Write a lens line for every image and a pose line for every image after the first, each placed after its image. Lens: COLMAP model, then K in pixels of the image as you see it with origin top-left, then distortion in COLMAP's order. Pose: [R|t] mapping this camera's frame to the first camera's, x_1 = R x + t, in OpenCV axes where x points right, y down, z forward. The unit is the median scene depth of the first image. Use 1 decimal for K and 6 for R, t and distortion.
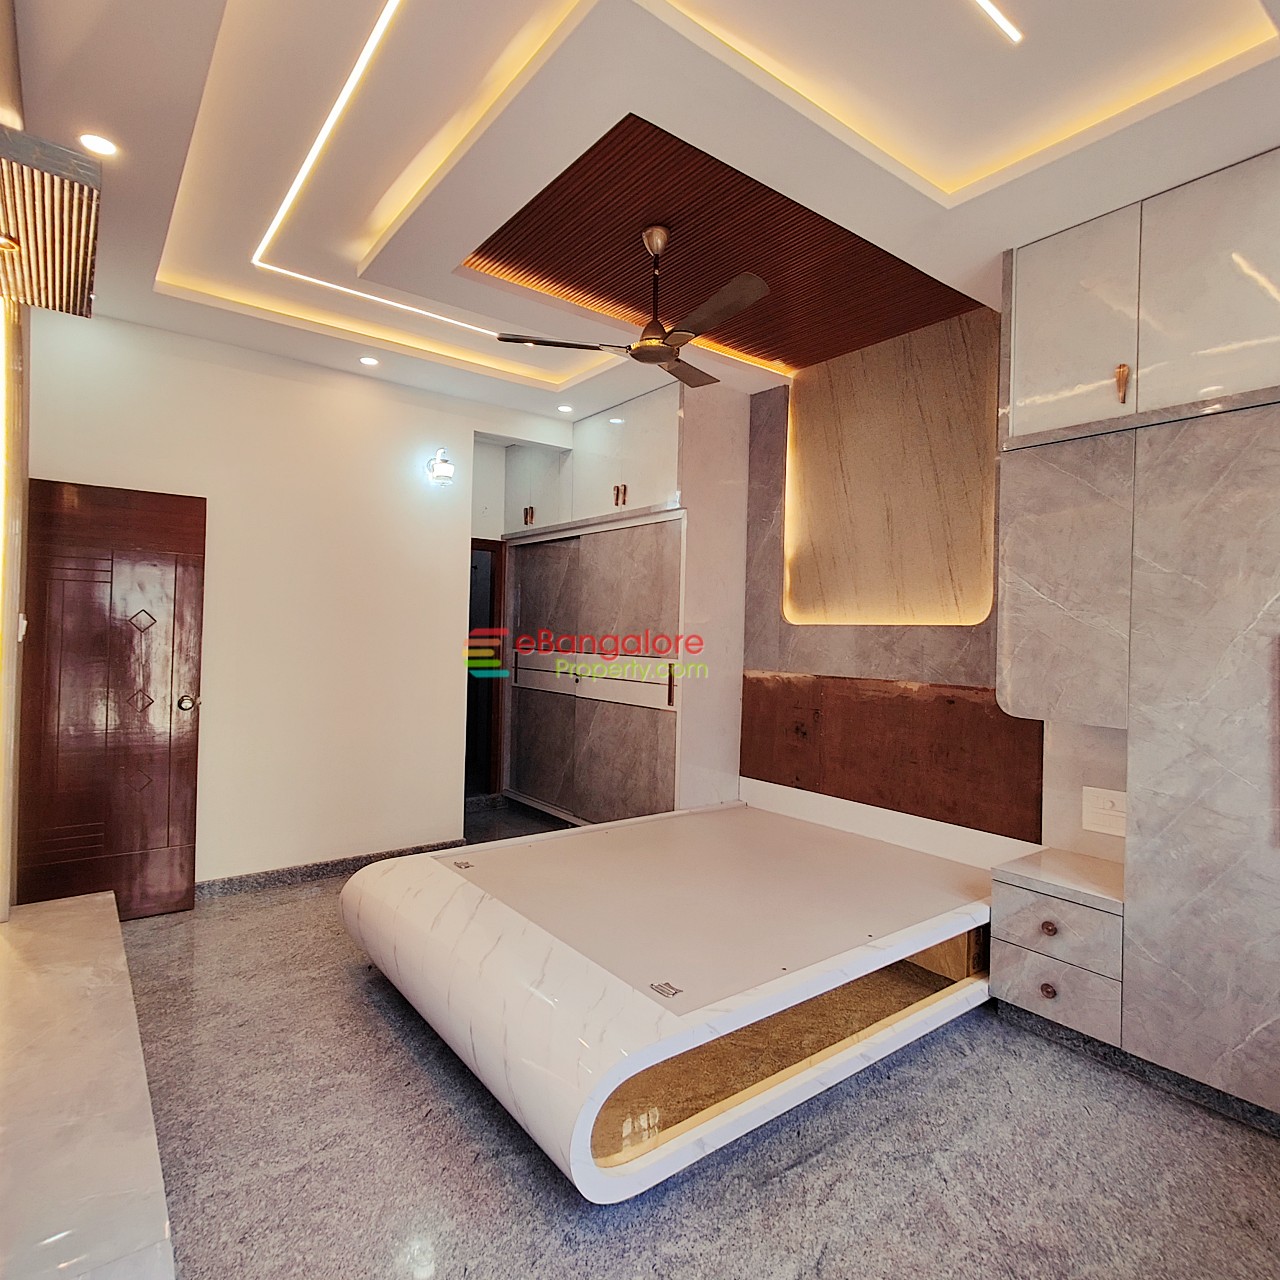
lens RADIAL K [[747.7, 0, 641.5], [0, 747.7, 636.3], [0, 0, 1]] dist [-0.000332, 0.005142]
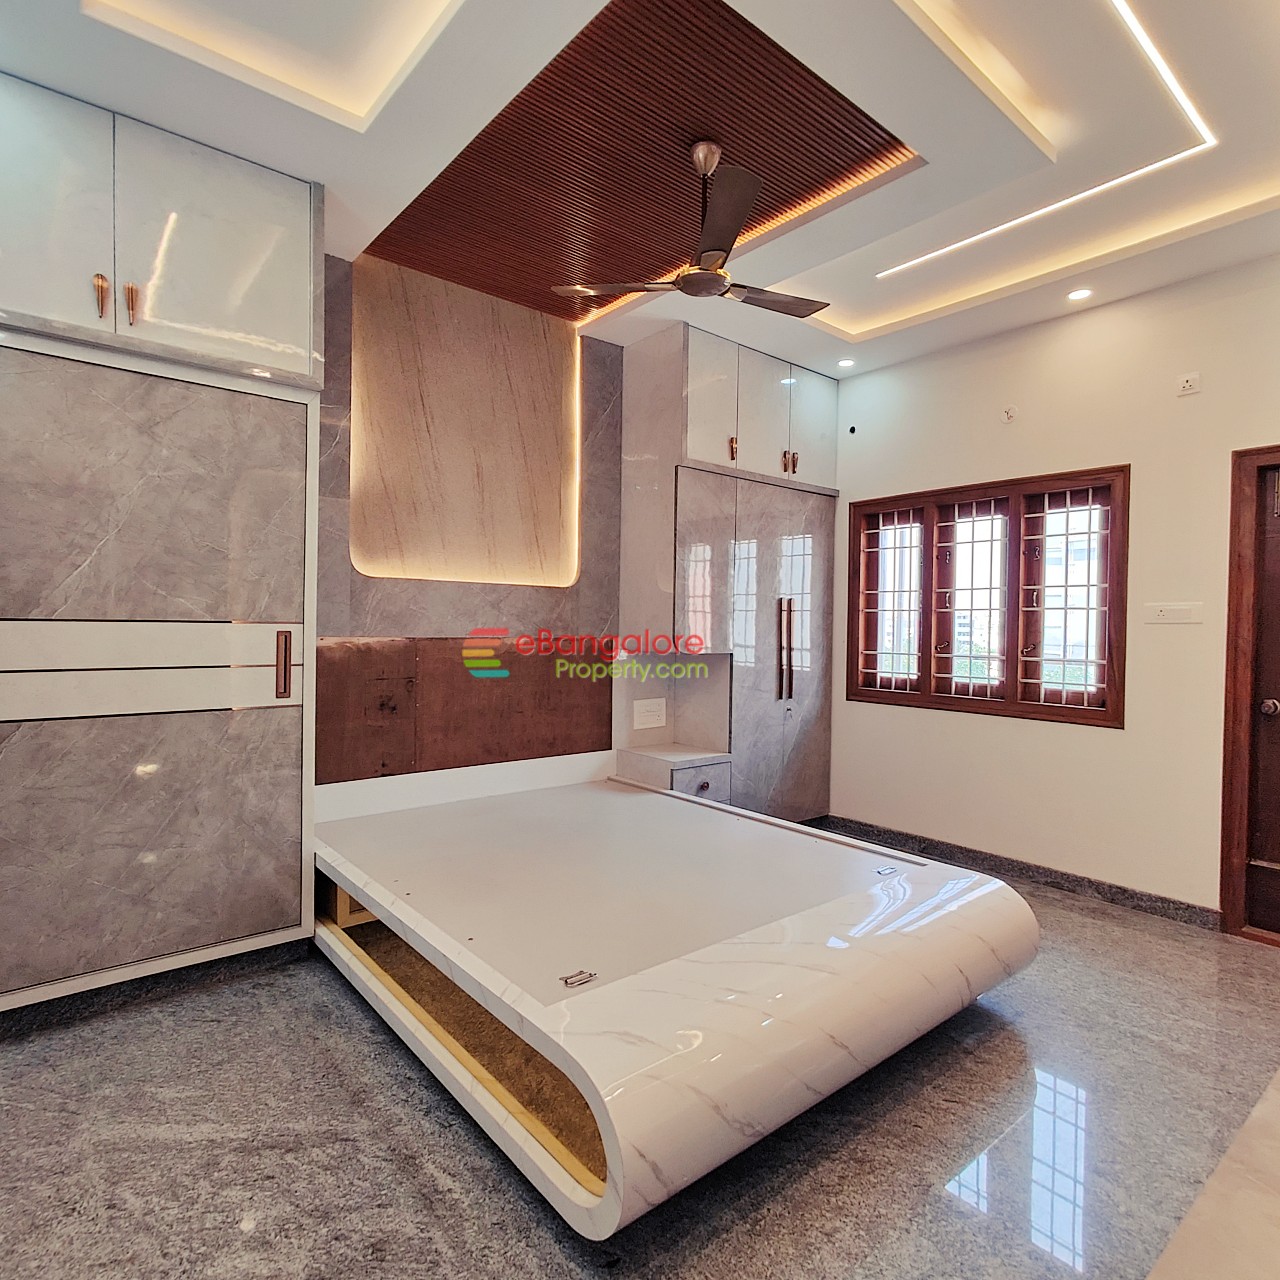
lens RADIAL K [[747.7, 0, 641.7], [0, 747.7, 637.9], [0, 0, 1]] dist [-0.000332, 0.005142]
pose [[-0.036122, -0.041749, 0.998475, -0.652042], [-0.012940, 0.999063, 0.041305, 0.013543], [-0.999264, -0.011428, -0.036629, 0.787388]]
